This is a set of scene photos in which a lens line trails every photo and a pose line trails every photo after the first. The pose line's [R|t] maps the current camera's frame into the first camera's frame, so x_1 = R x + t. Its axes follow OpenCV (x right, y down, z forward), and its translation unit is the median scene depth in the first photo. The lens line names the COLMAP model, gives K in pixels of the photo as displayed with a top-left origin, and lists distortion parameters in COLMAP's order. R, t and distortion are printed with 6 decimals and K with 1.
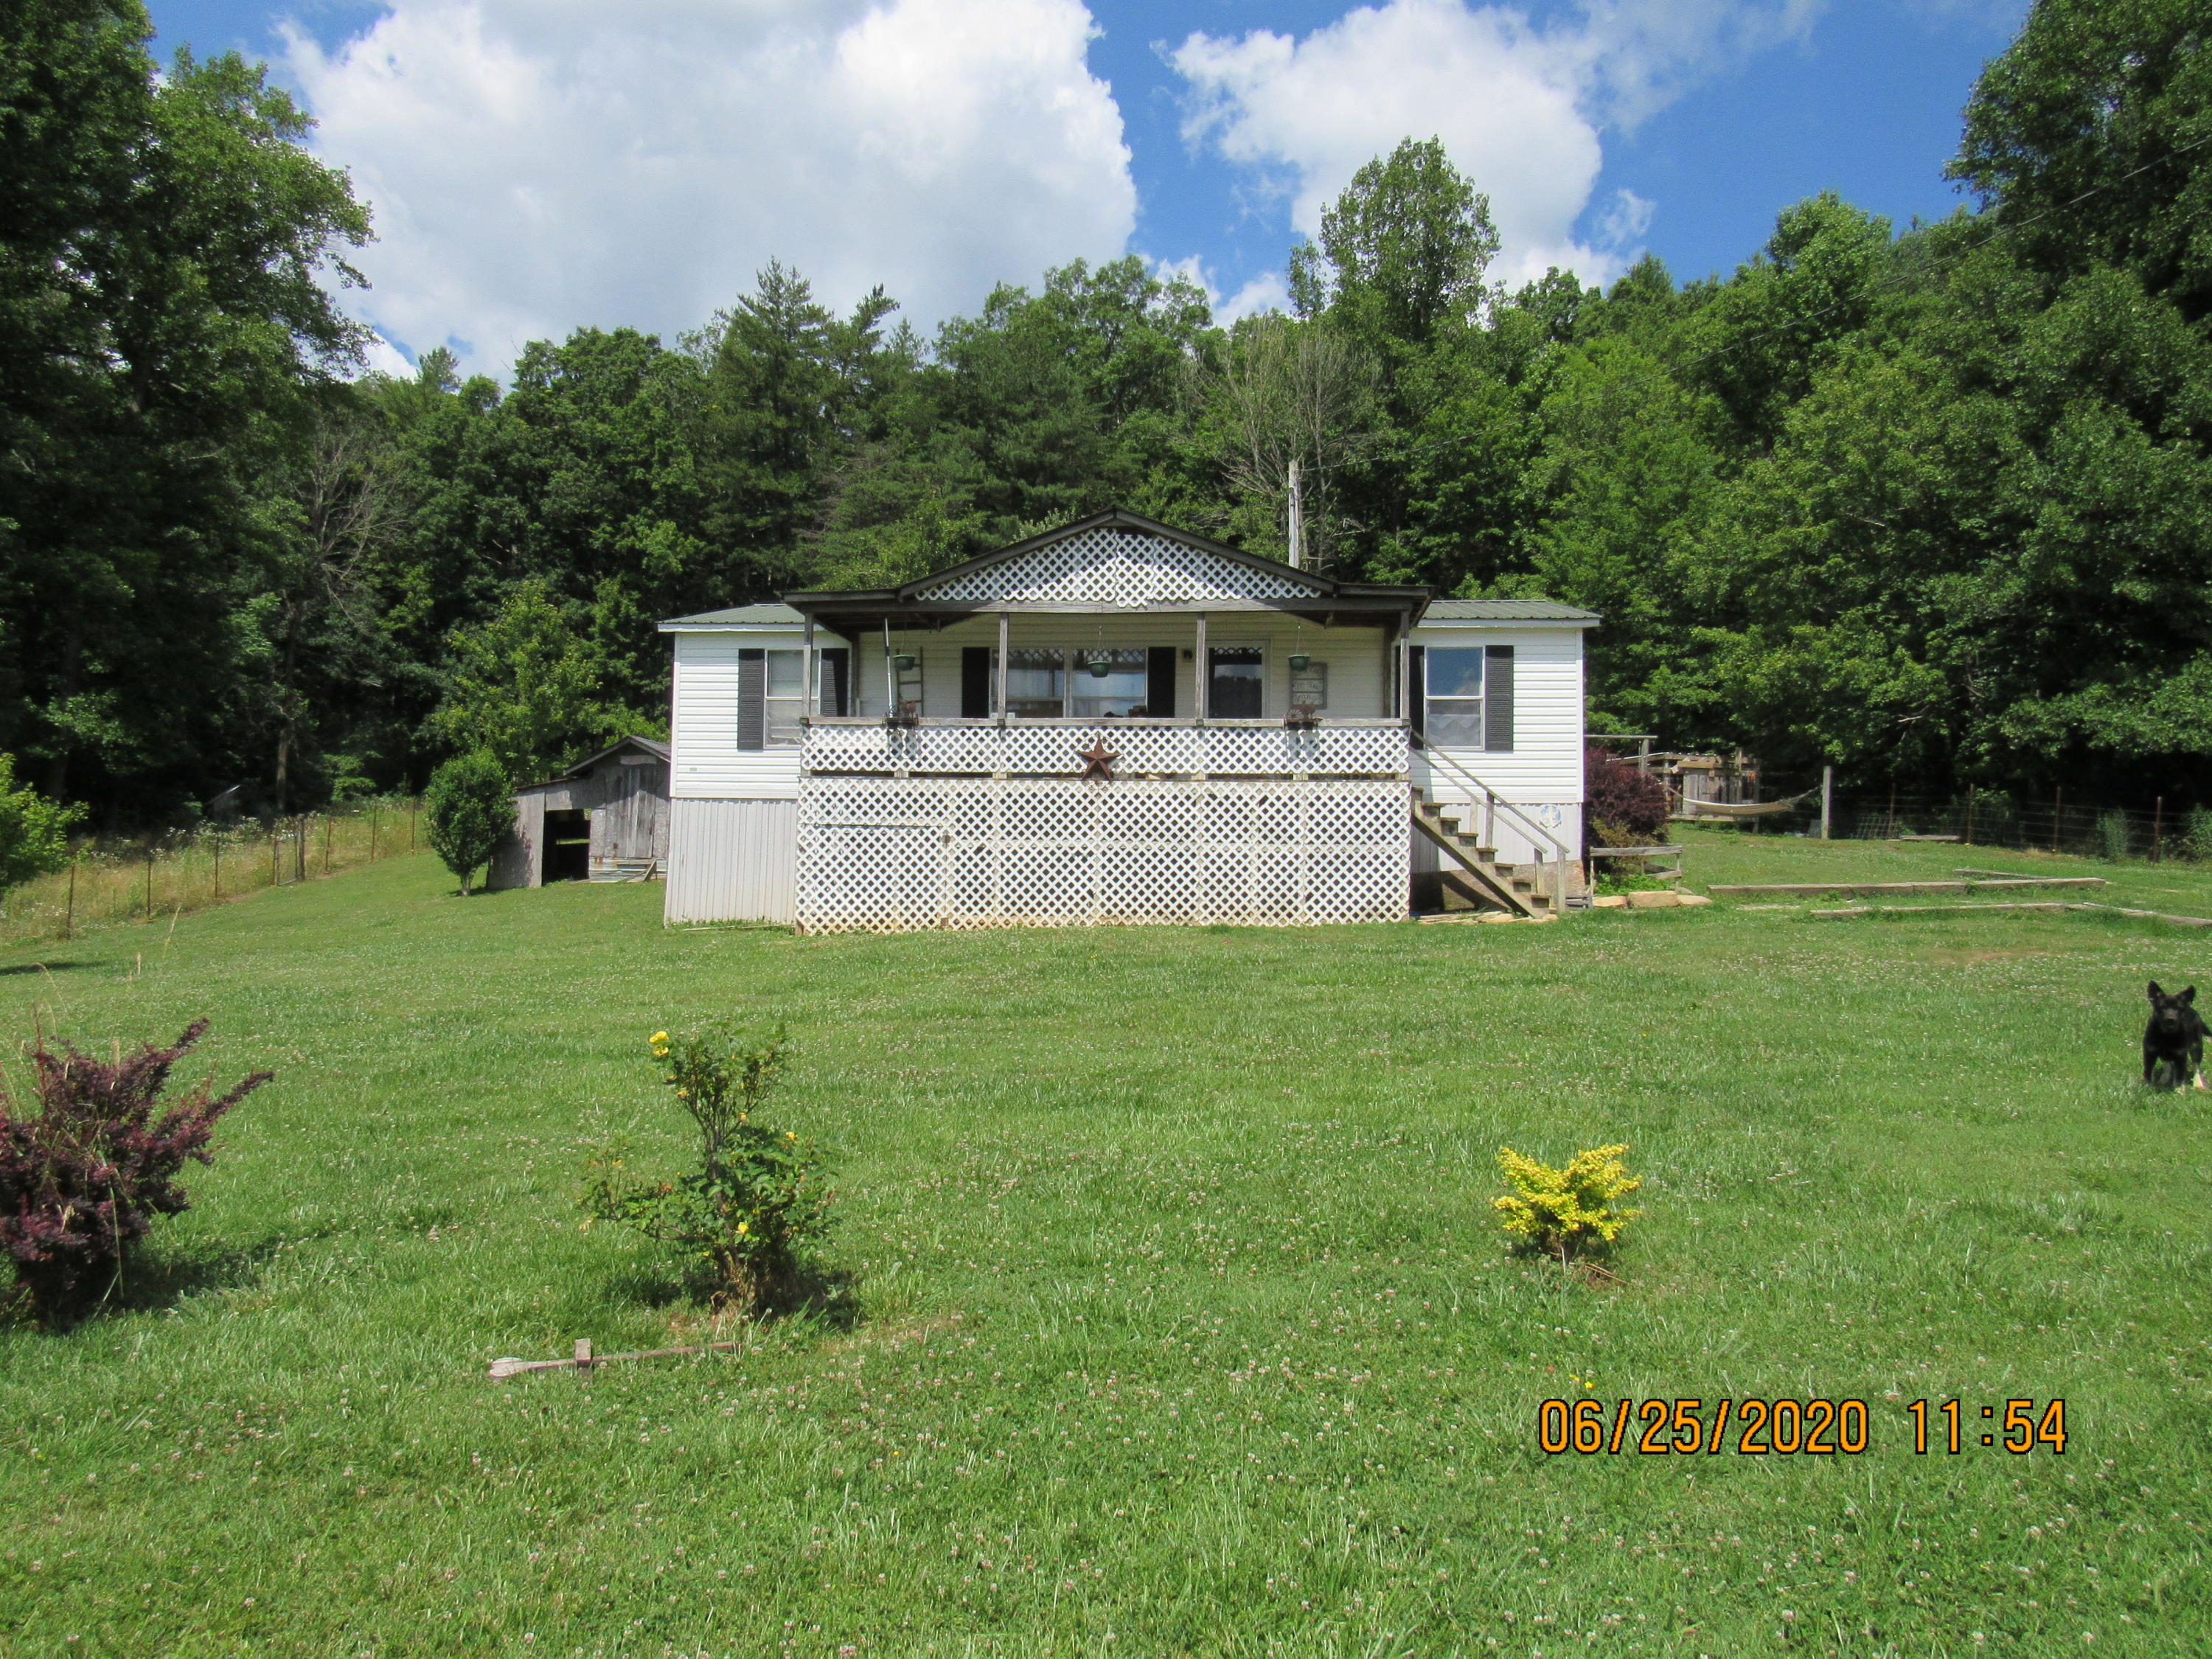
lens RADIAL K [[1557.2, 0, 1117.9], [0, 1557.2, 824.8], [0, 0, 1]] dist [-0.040209, 0.009986]
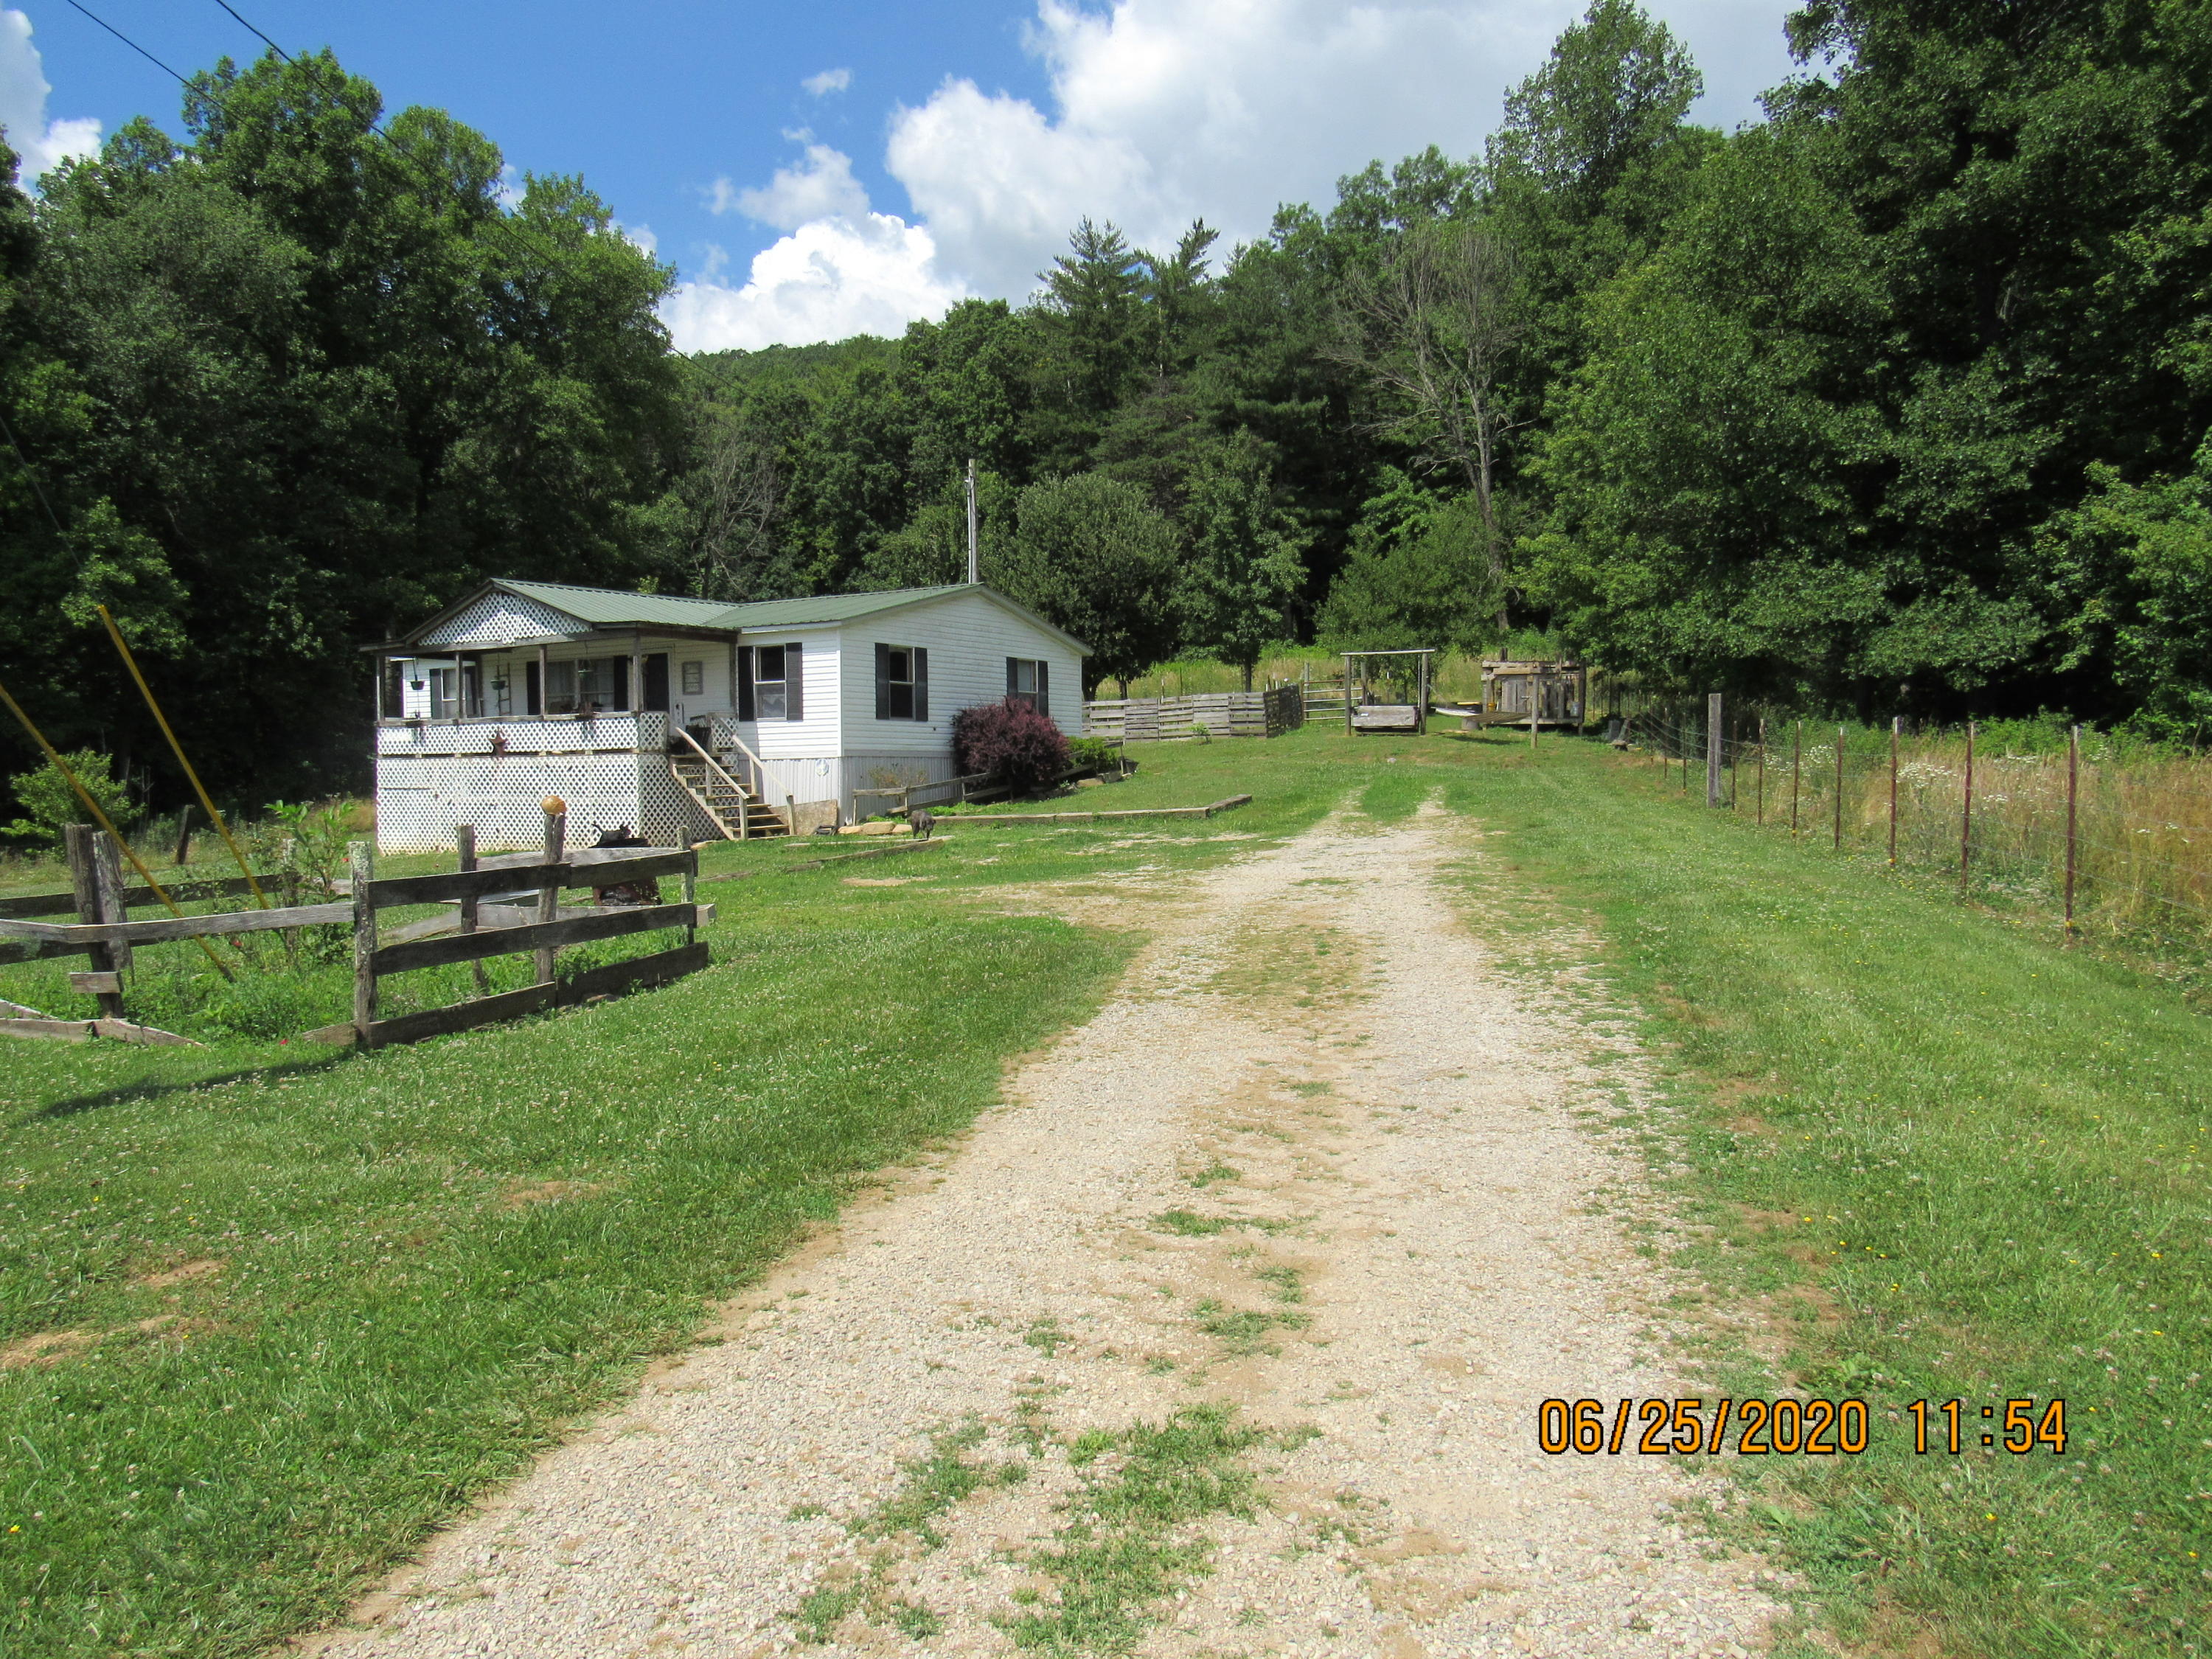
lens RADIAL K [[1557.2, 0, 1110.5], [0, 1557.2, 840.6], [0, 0, 1]] dist [-0.040209, 0.009986]
pose [[0.905003, -0.005490, -0.425369, 3.218697], [0.043475, 0.995875, 0.079643, -0.114317], [0.423177, -0.090570, 0.901509, -0.374991]]
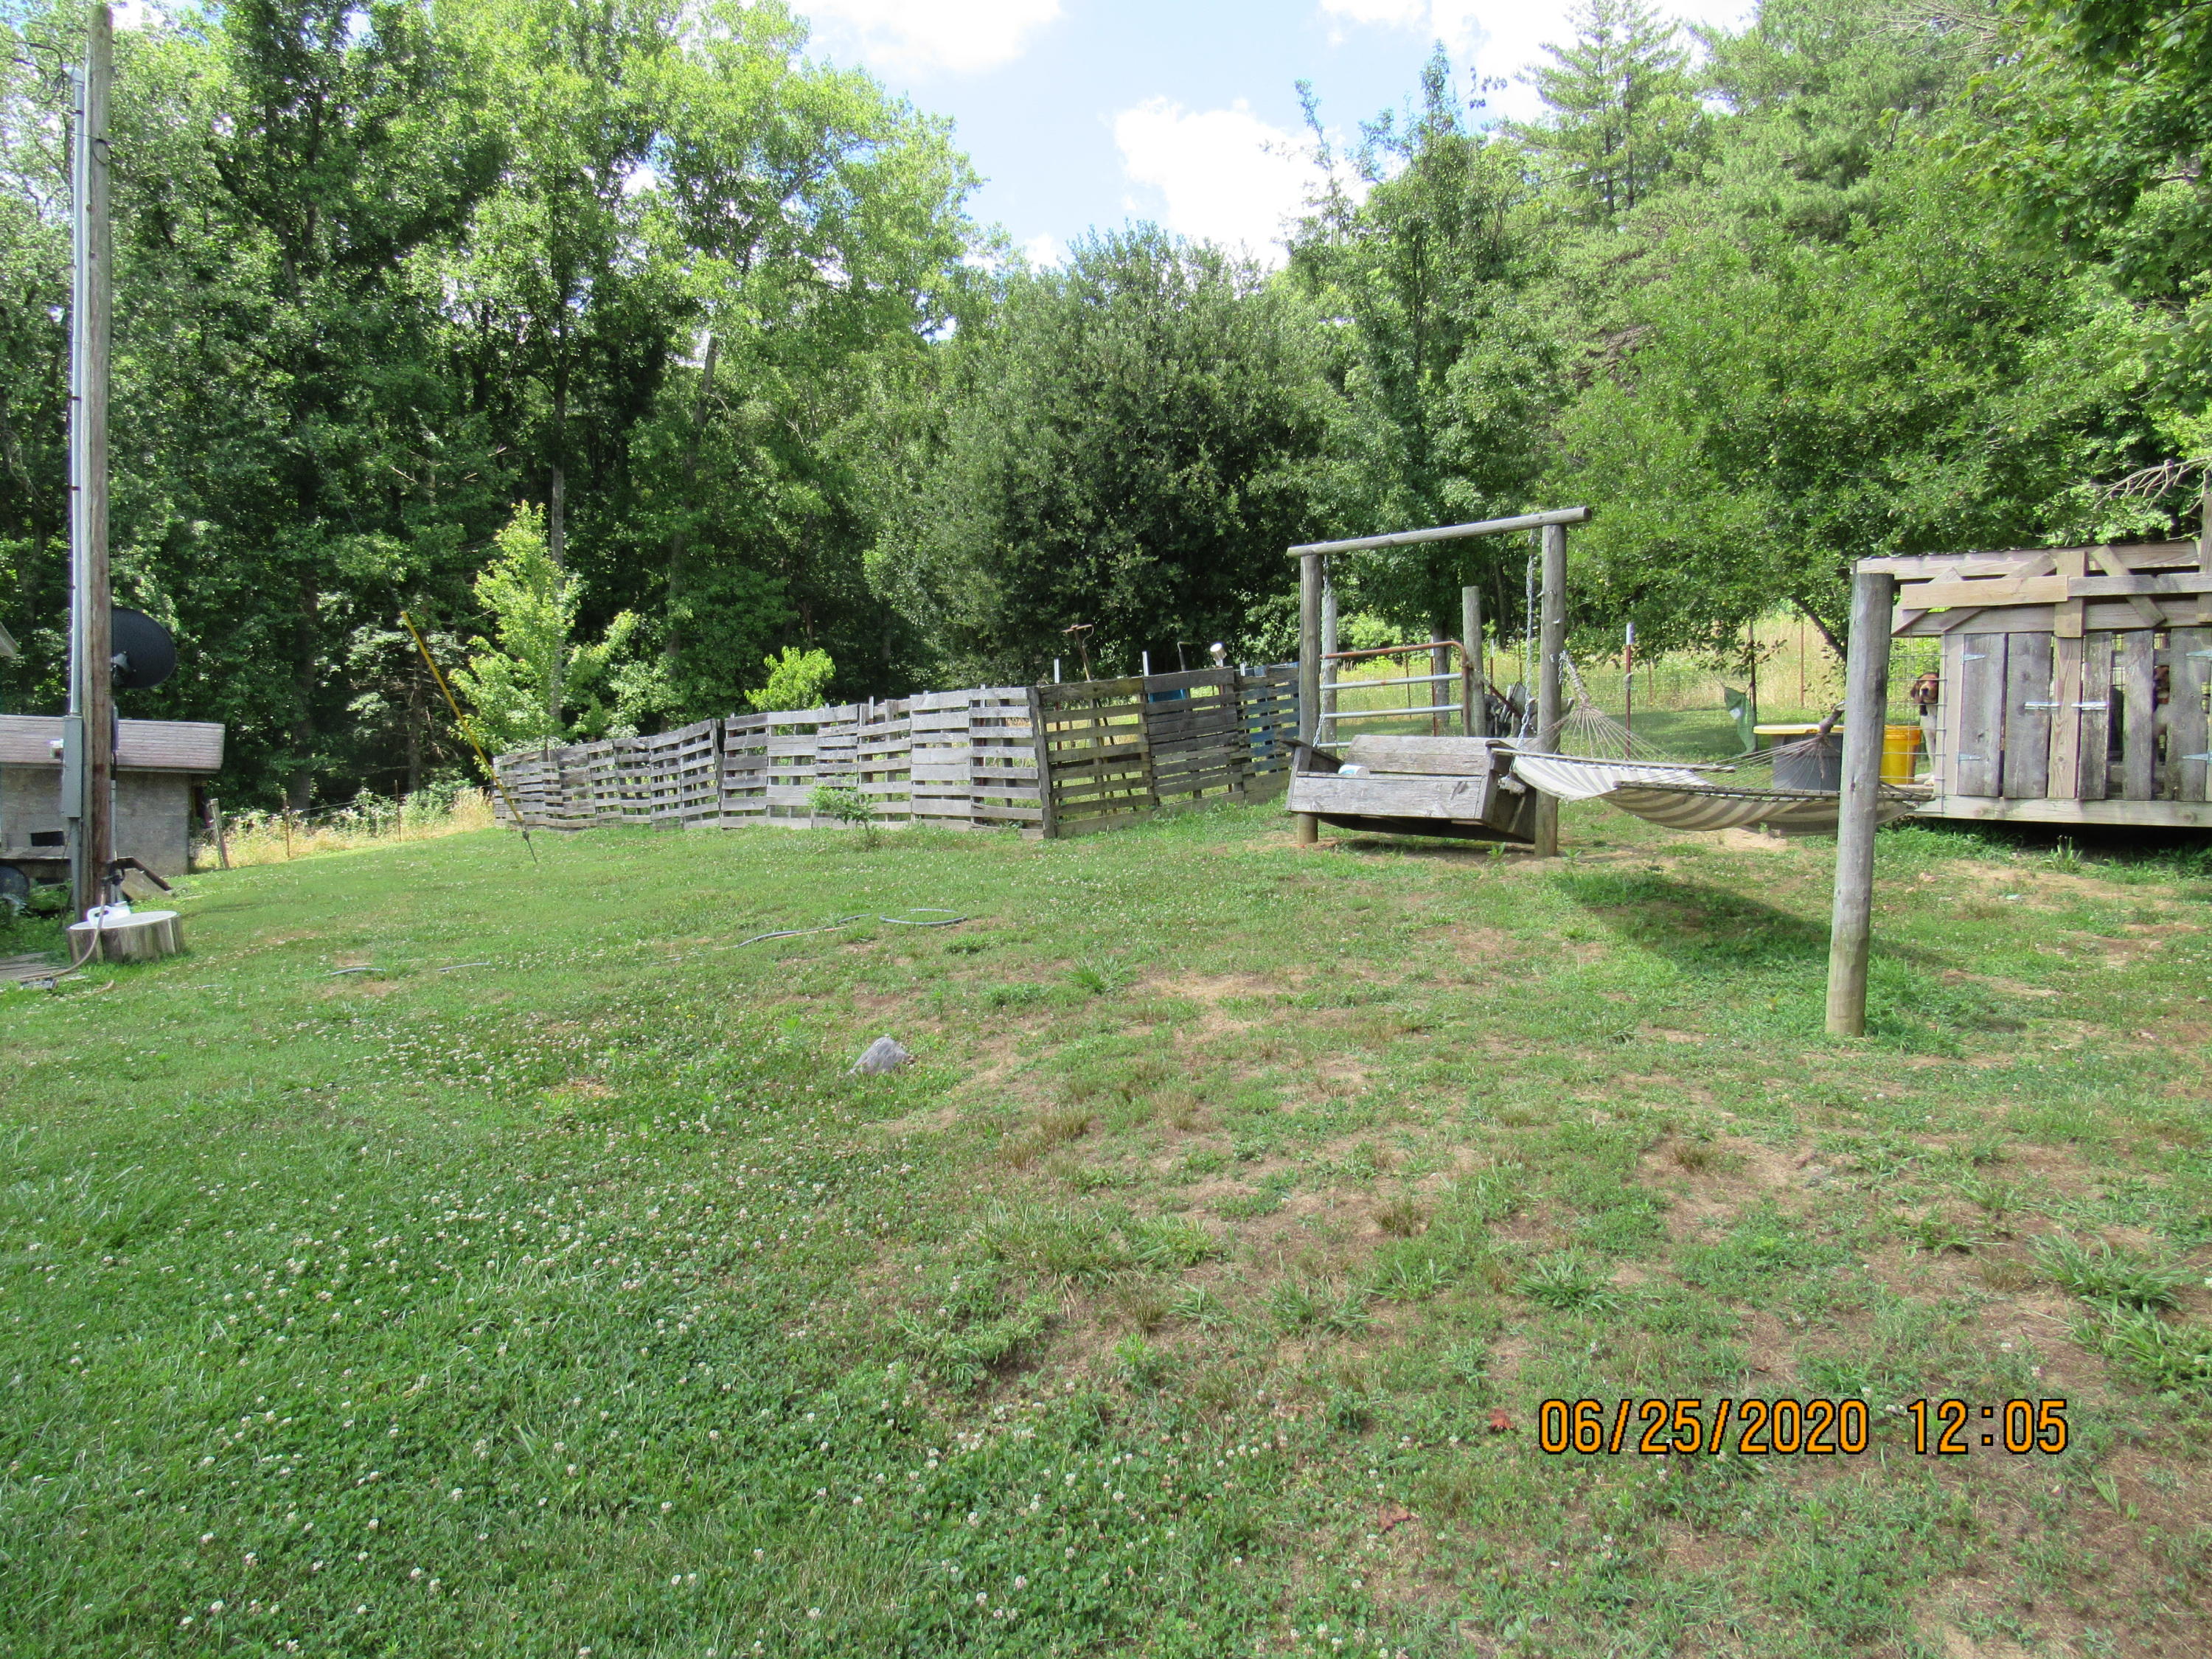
lens RADIAL K [[1557.2, 0, 1103.8], [0, 1557.2, 828.4], [0, 0, 1]] dist [-0.040209, 0.009986]
pose [[0.619467, 0.024122, -0.784652, 2.686038], [0.033181, 0.997830, 0.056871, -0.116447], [0.784321, -0.061265, 0.617322, 4.160923]]
